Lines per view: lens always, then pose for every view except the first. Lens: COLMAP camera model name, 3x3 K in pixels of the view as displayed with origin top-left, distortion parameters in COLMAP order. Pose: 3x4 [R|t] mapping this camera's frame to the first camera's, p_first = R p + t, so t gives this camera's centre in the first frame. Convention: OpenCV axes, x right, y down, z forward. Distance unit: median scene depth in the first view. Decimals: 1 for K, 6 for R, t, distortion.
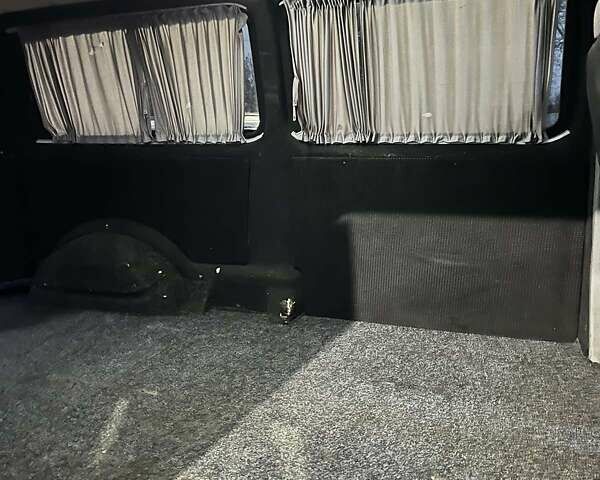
lens RADIAL K [[601.7, 0, 296.7], [0, 601.7, 241.4], [0, 0, 1]] dist [0.027717, 0.000000]
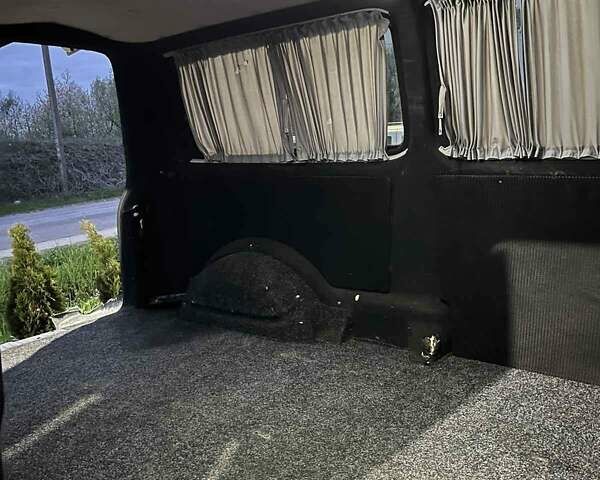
lens RADIAL K [[601.7, 0, 301.1], [0, 601.7, 241.2], [0, 0, 1]] dist [0.027717, 0.000000]
pose [[0.956103, 0.021832, -0.292216, 0.062246], [-0.024693, 0.999676, -0.006105, -0.035546], [0.291988, 0.013053, 0.956333, 0.103052]]
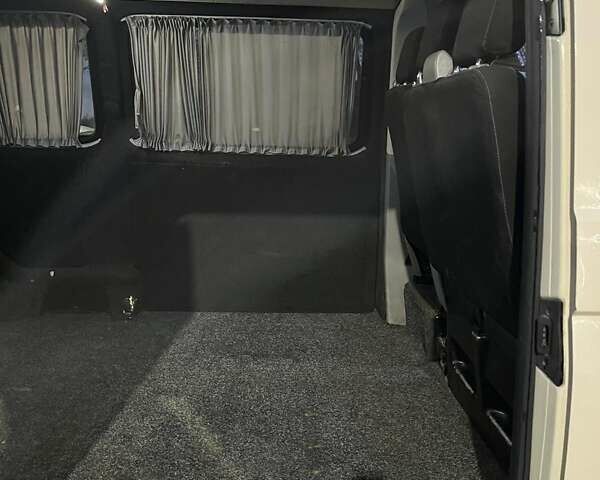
lens RADIAL K [[601.7, 0, 299.7], [0, 601.7, 240.9], [0, 0, 1]] dist [0.027717, 0.000000]
pose [[0.917561, -0.028621, 0.396563, -0.170297], [0.037317, 0.999202, -0.014228, 0.026490], [-0.395839, 0.027854, 0.917897, -0.102118]]
